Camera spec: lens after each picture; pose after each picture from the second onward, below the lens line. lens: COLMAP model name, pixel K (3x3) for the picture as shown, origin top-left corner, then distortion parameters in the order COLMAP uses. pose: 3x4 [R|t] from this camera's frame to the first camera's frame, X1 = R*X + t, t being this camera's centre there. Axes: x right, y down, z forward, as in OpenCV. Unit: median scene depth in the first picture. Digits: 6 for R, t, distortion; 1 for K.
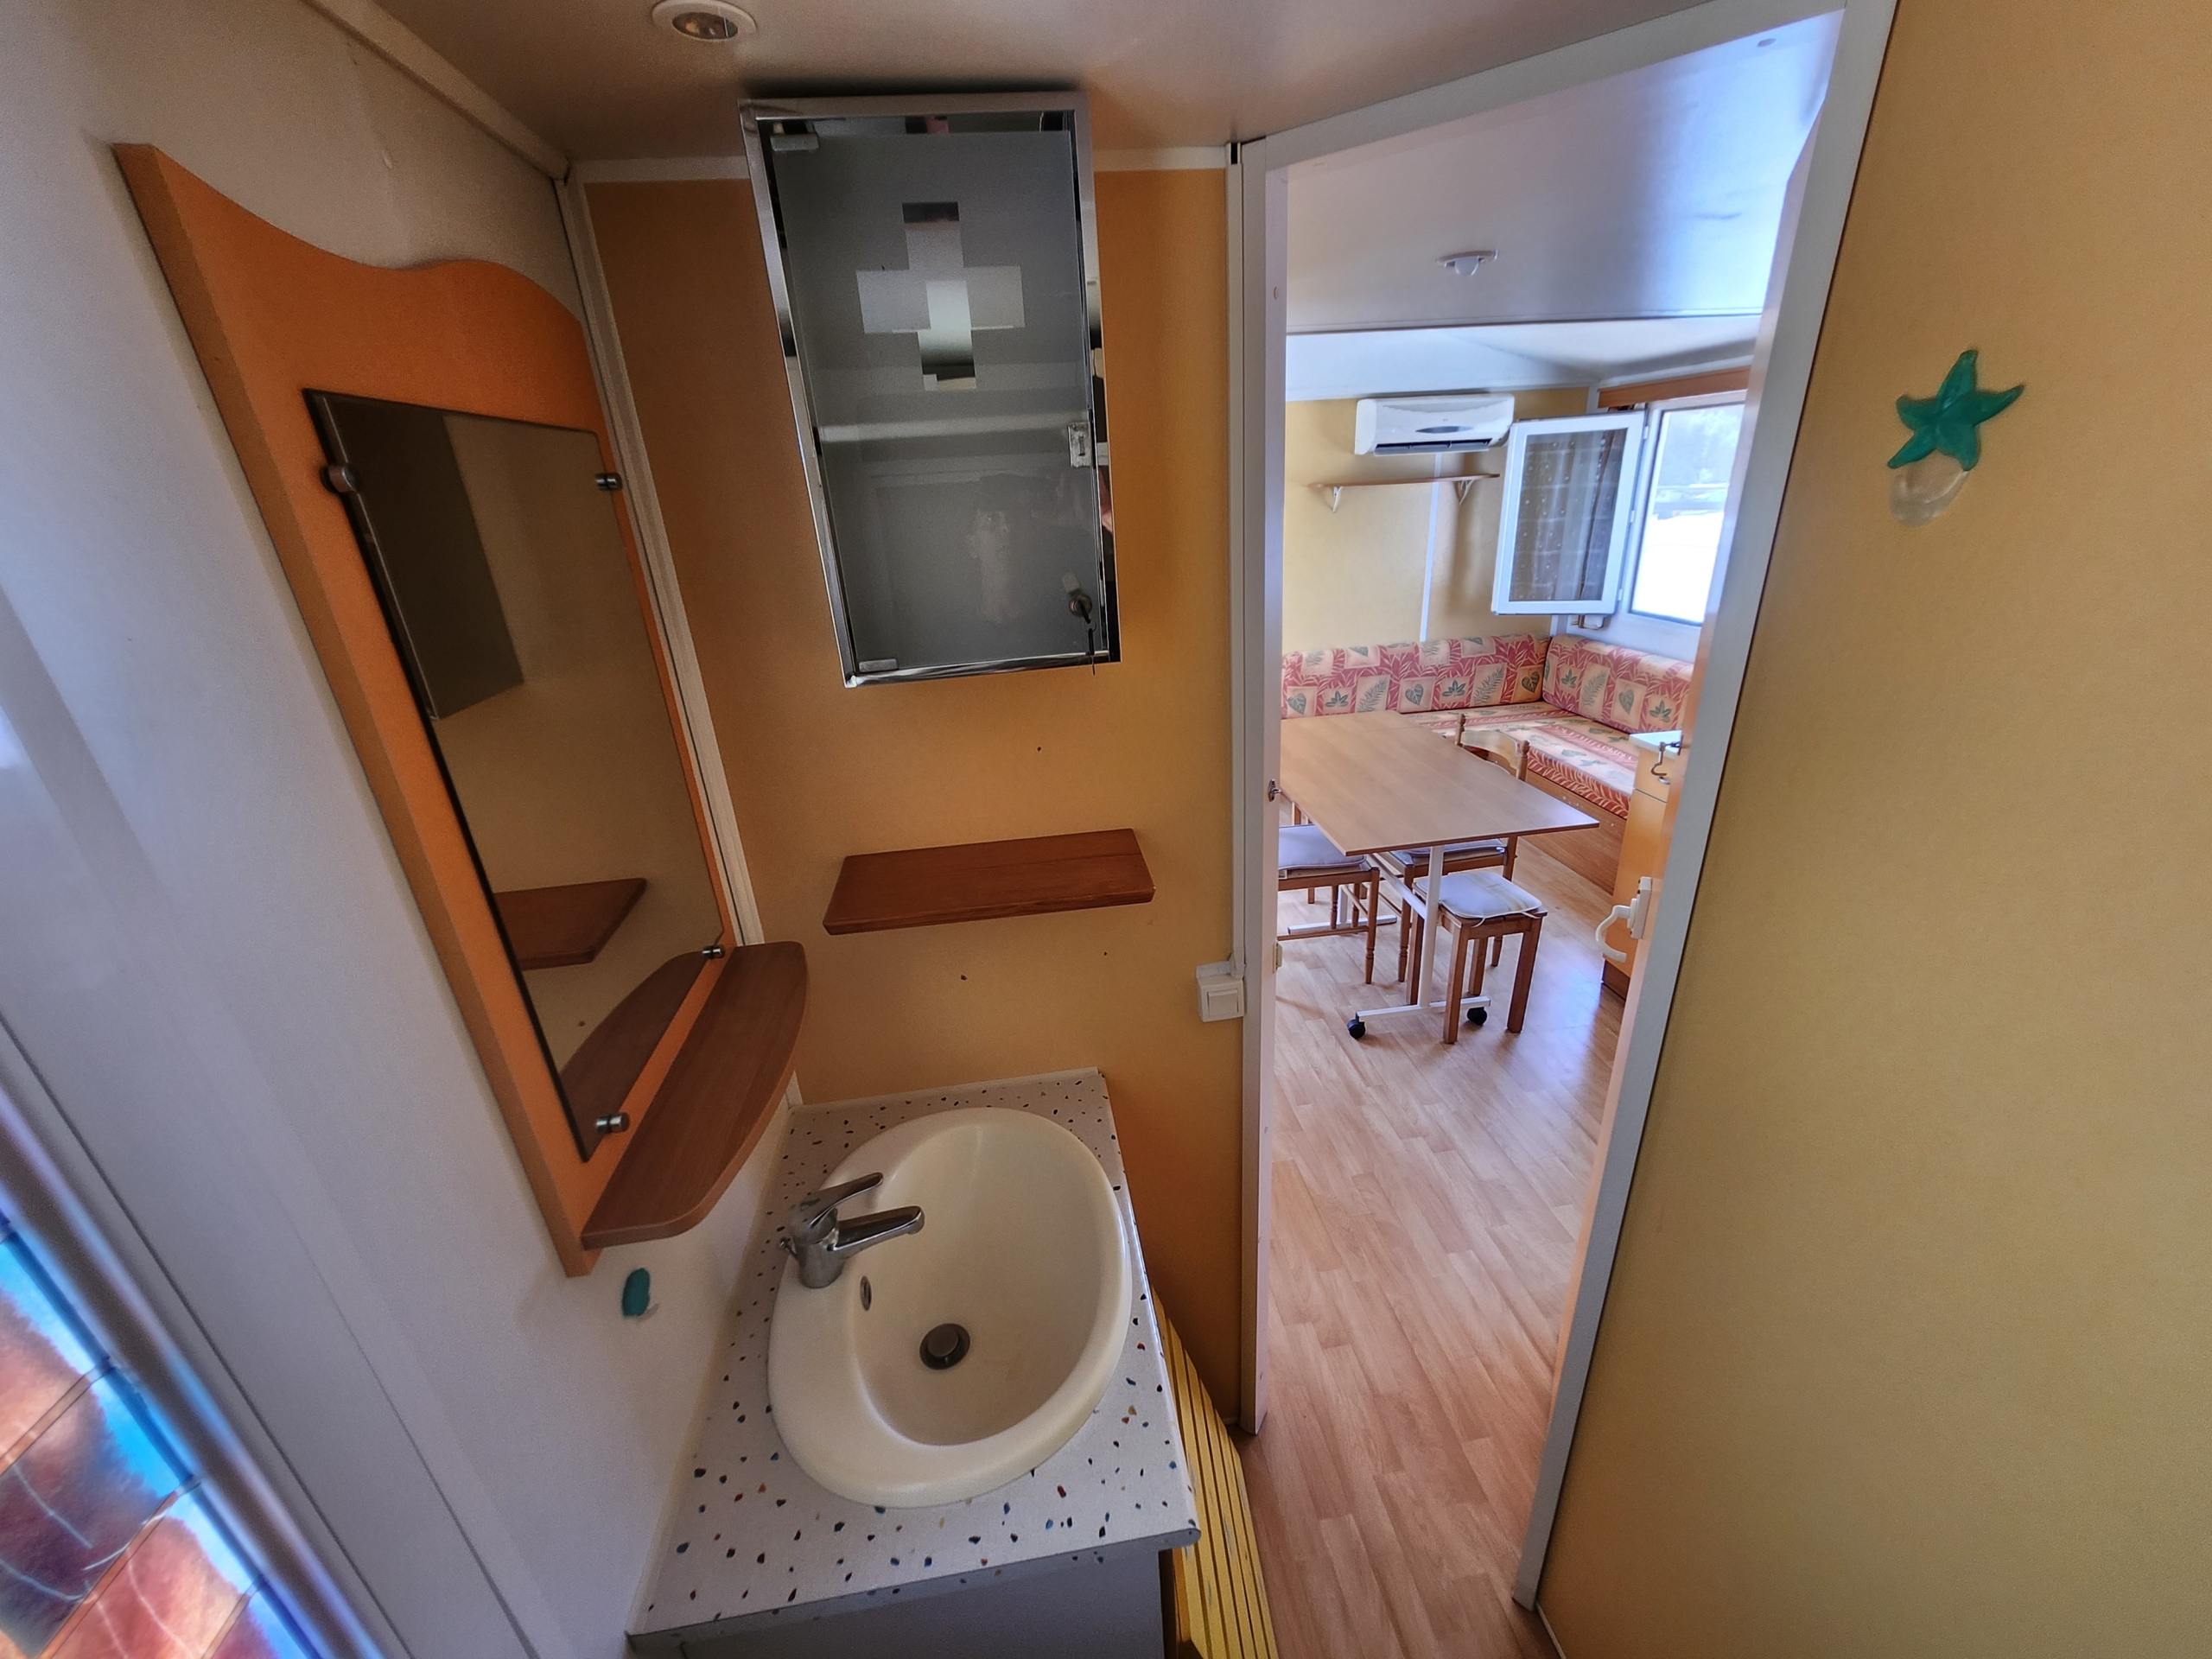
lens RADIAL K [[884.0, 0, 1100.0], [0, 884.0, 843.0], [0, 0, 1]] dist [0.008555, 0.003472]
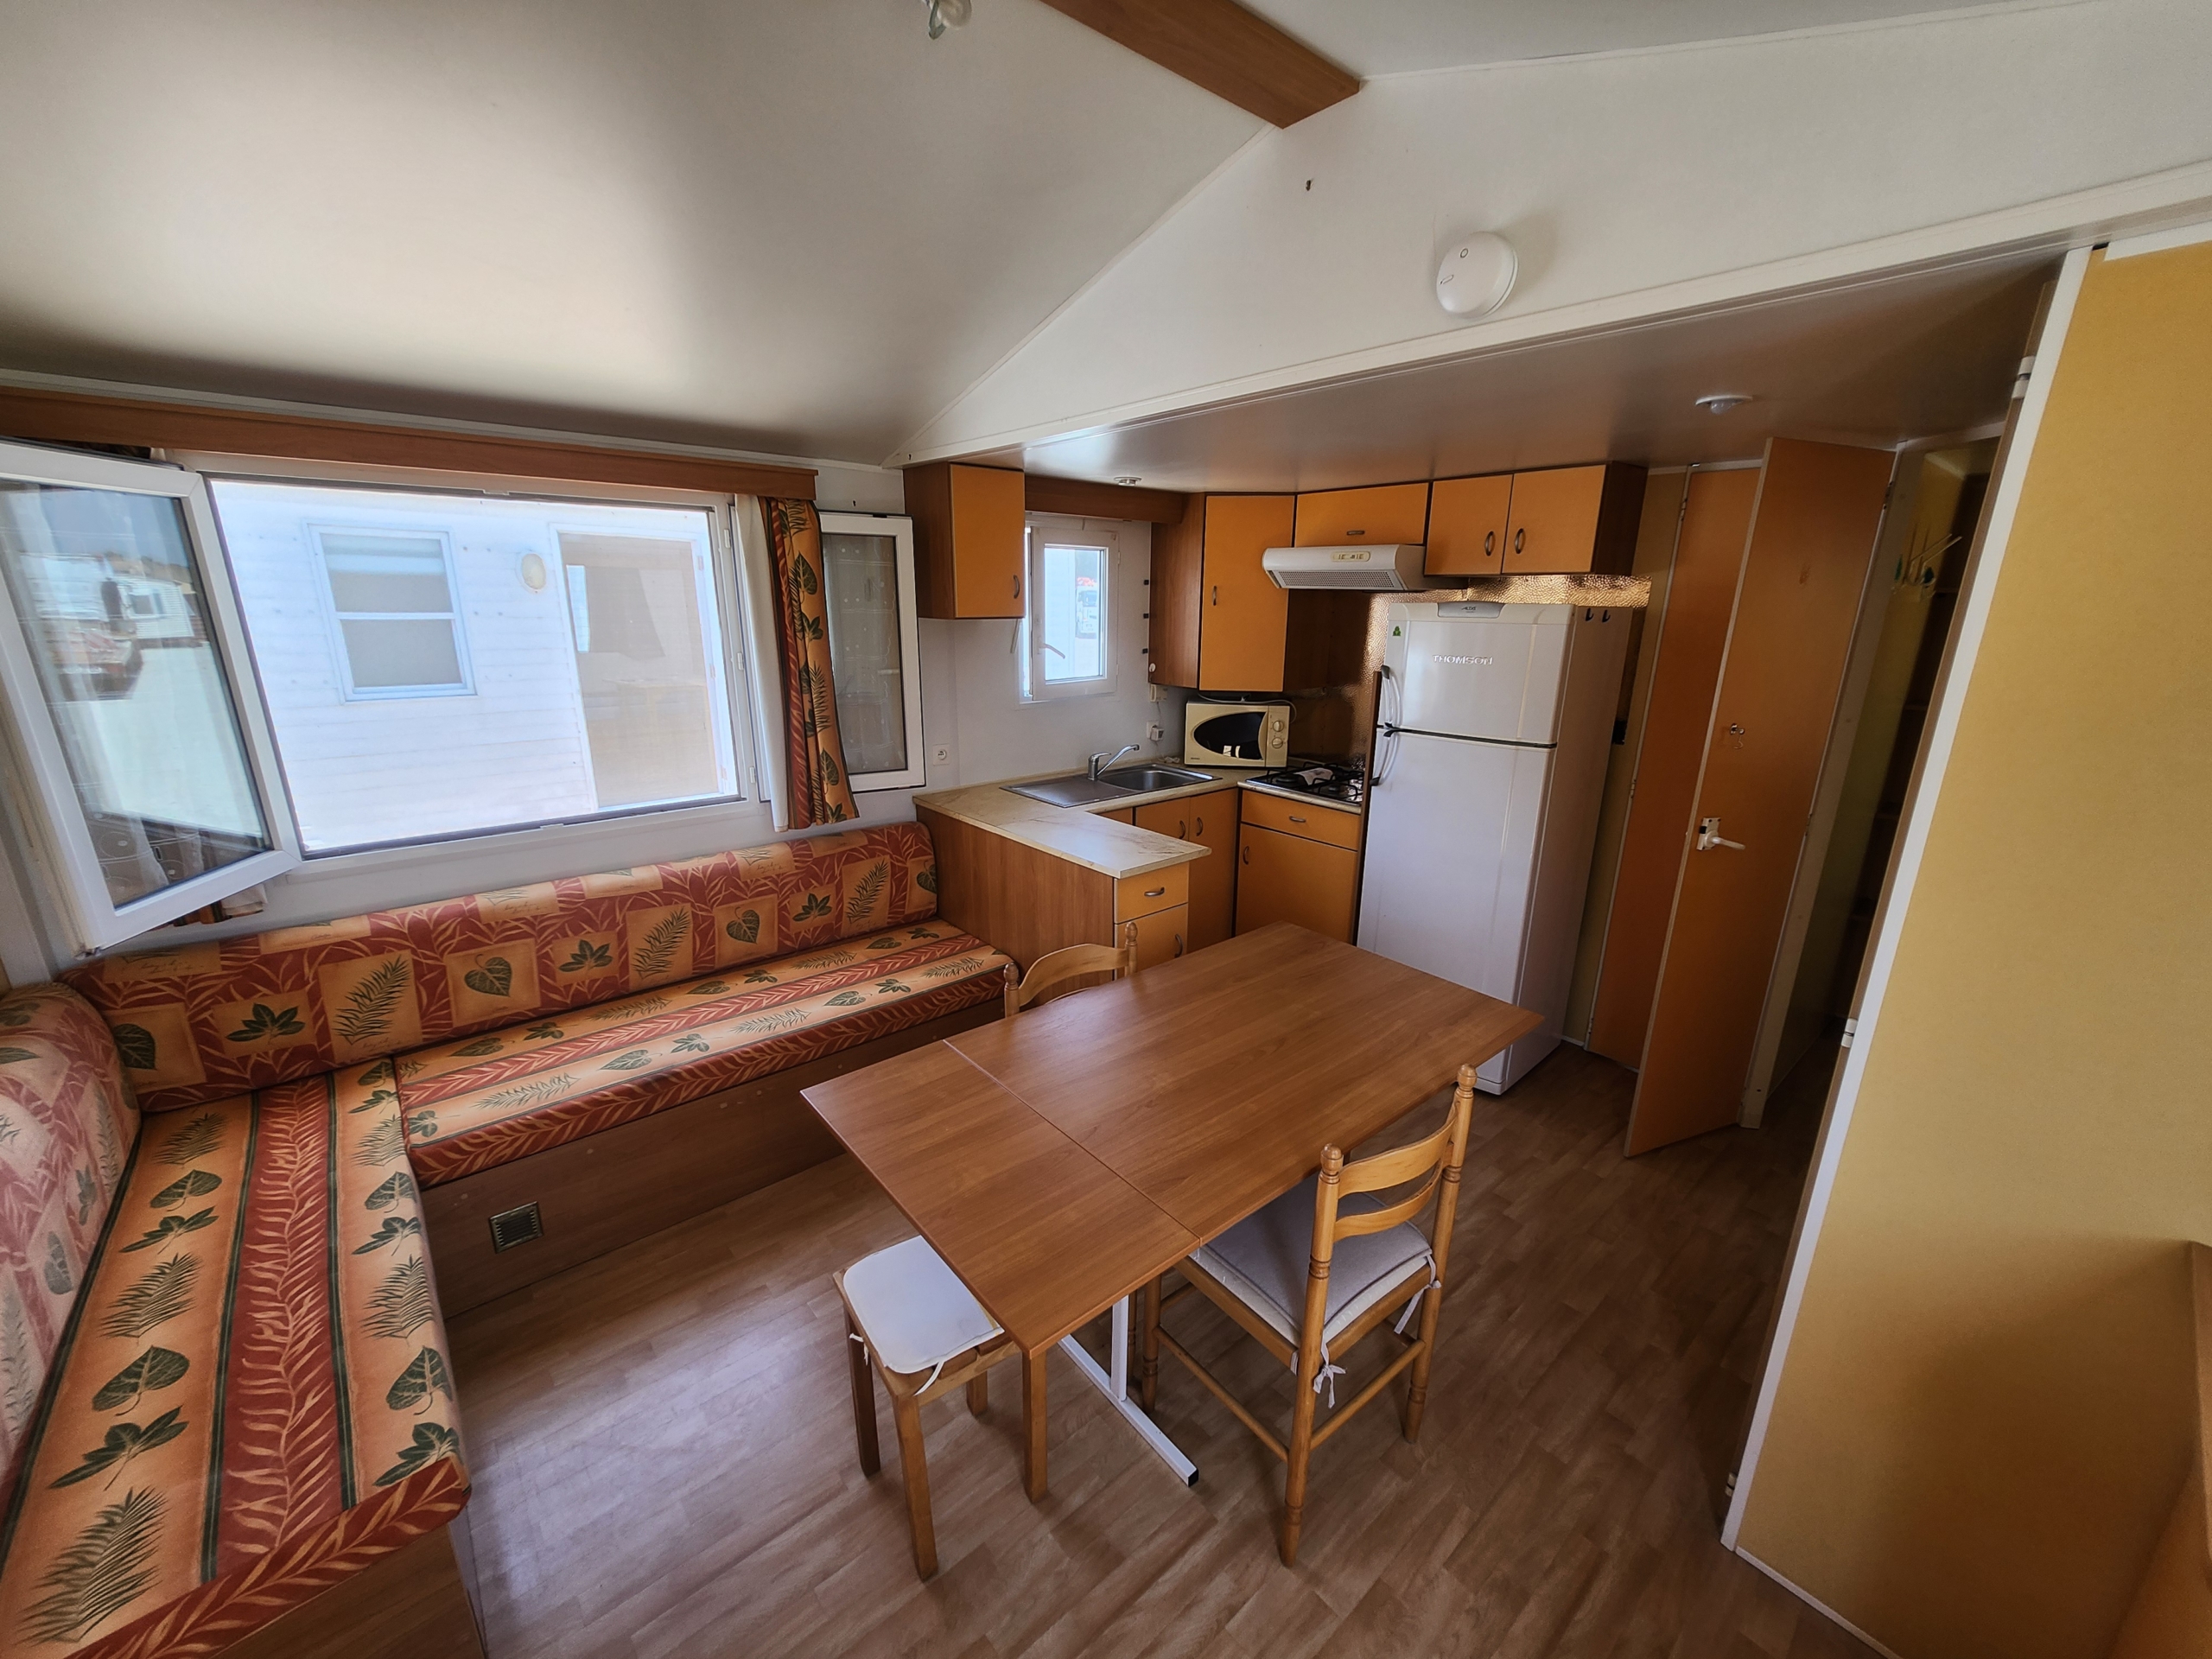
lens RADIAL K [[884.0, 0, 1105.6], [0, 884.0, 808.0], [0, 0, 1]] dist [0.008555, 0.003472]
pose [[-0.537722, -0.140191, 0.831385, -0.066837], [0.348661, 0.860839, 0.370664, -0.312024], [-0.767653, 0.489185, -0.414013, 0.842569]]
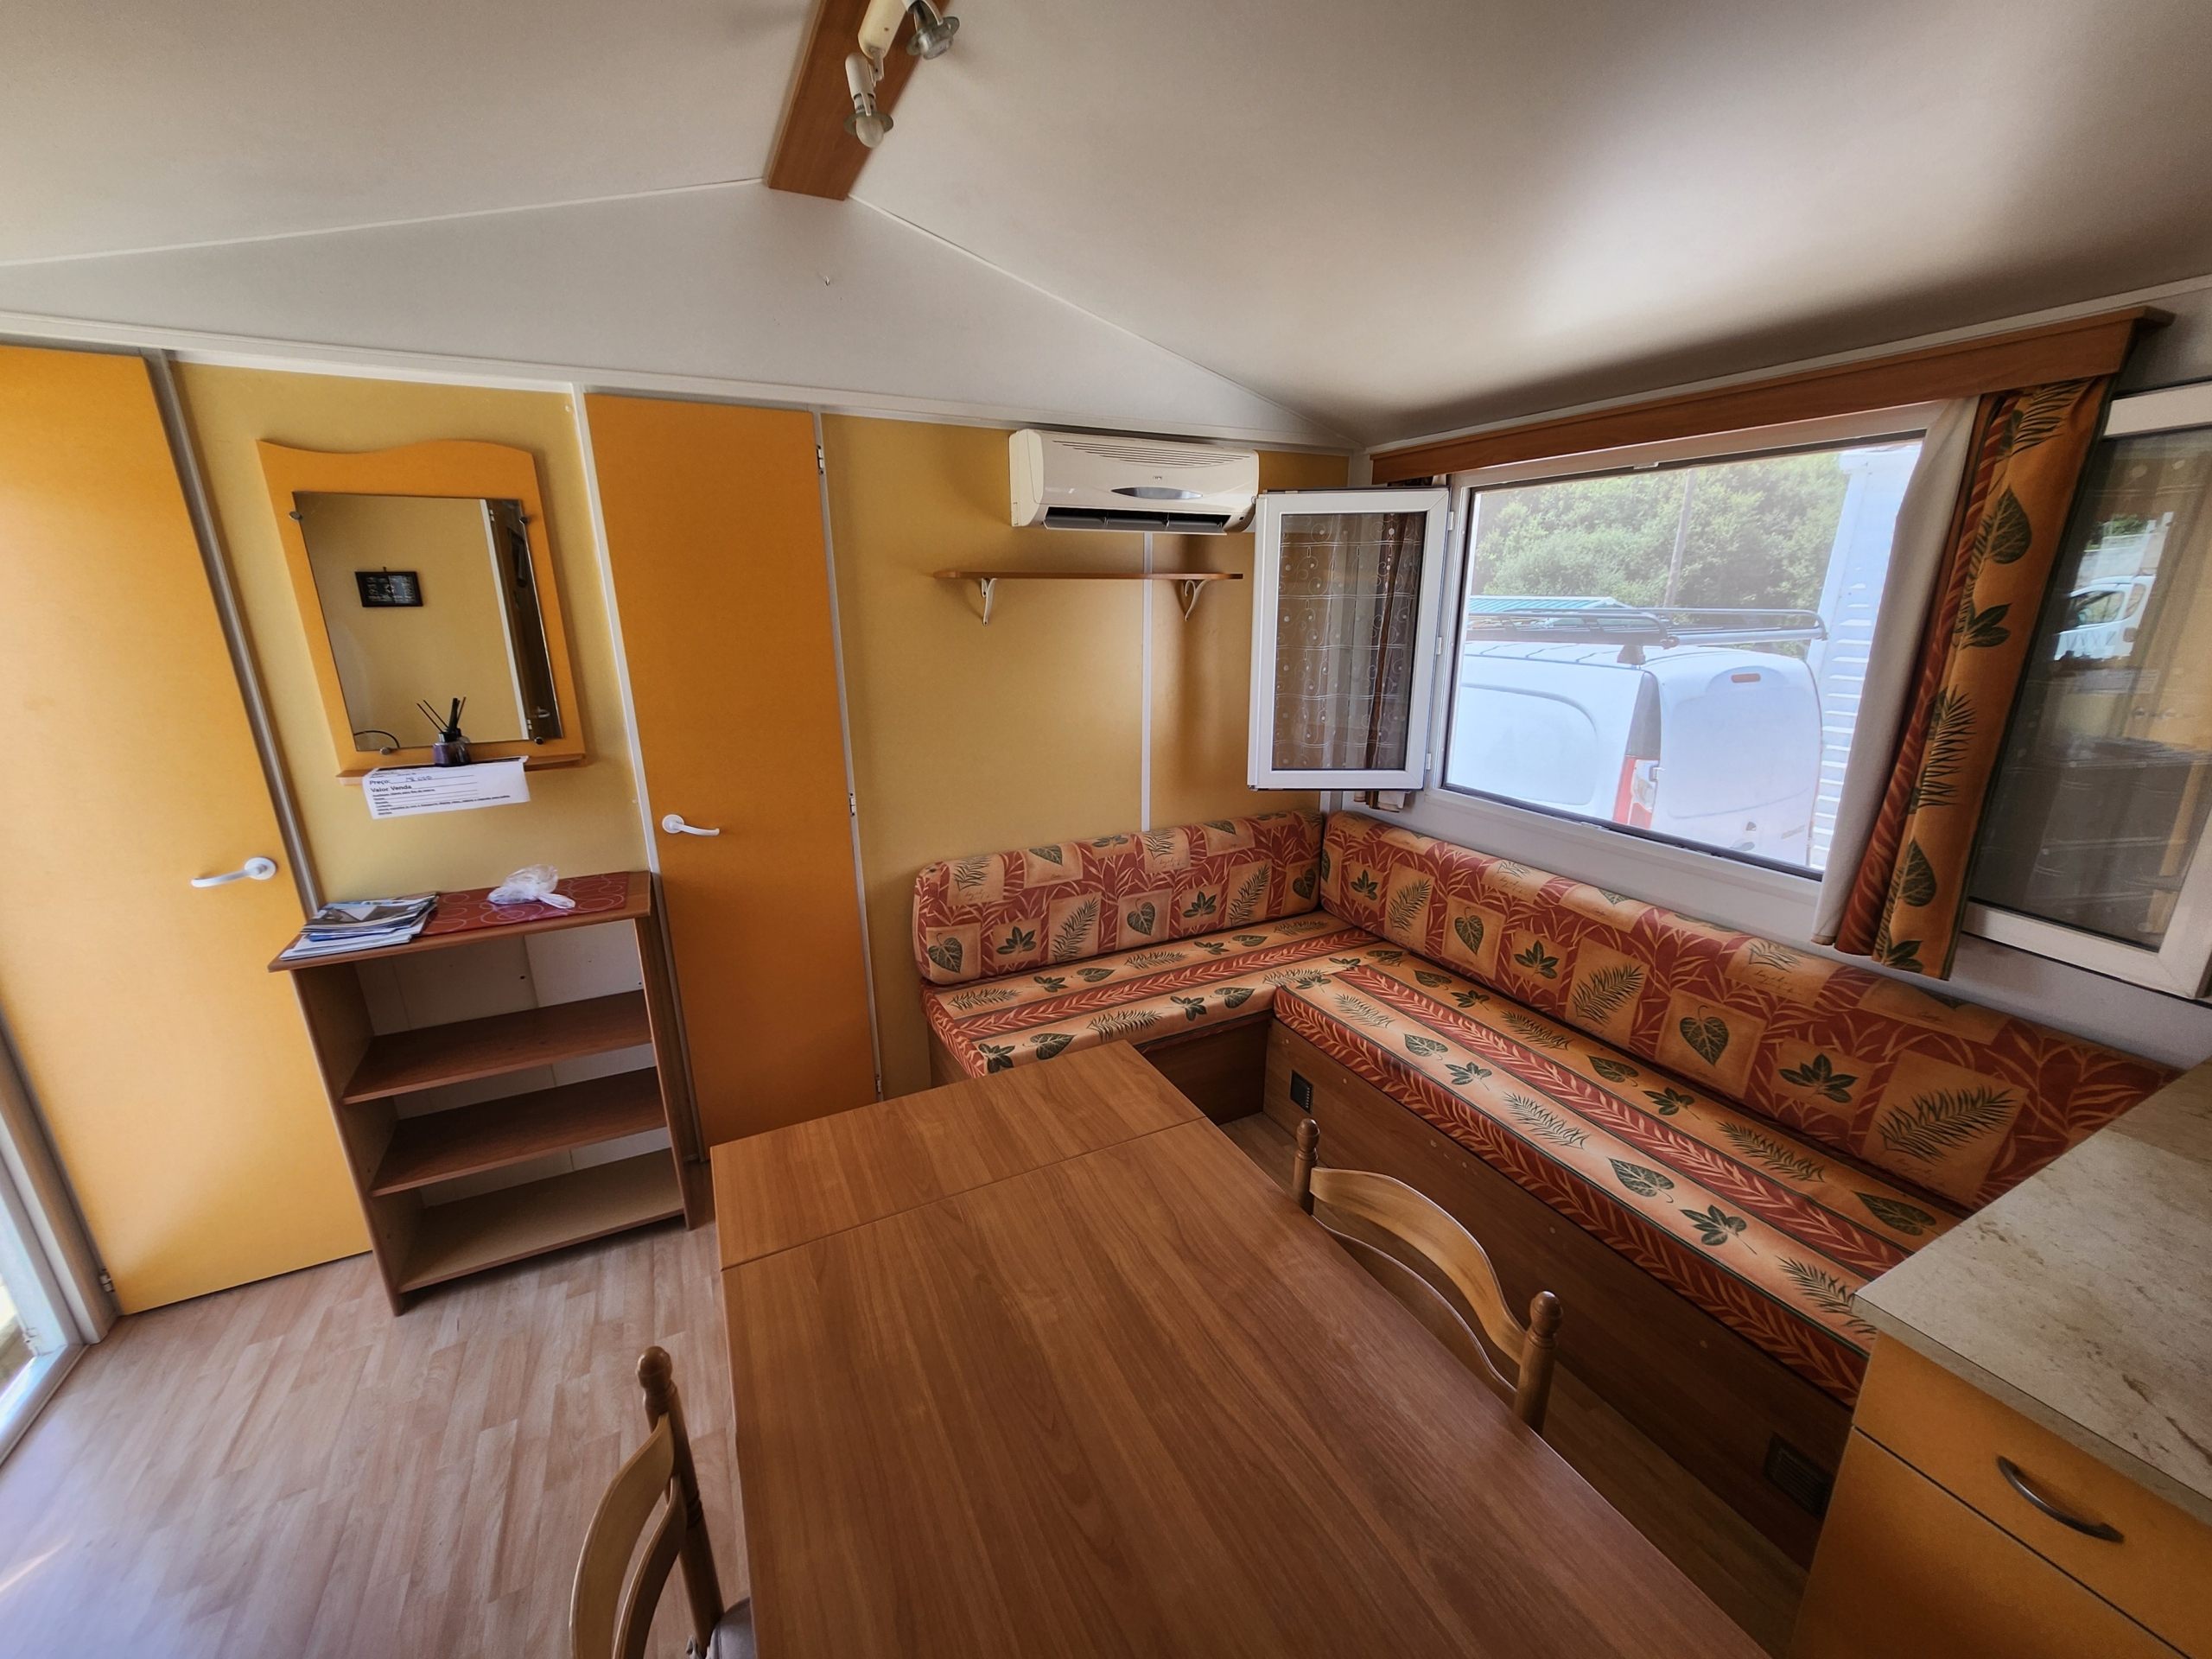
lens RADIAL K [[884.0, 0, 1102.9], [0, 884.0, 815.5], [0, 0, 1]] dist [0.008555, 0.003472]
pose [[0.943937, -0.035890, 0.328168, 0.147096], [0.085245, 0.986859, -0.137271, -0.169527], [-0.318929, 0.157550, 0.934592, 0.472044]]
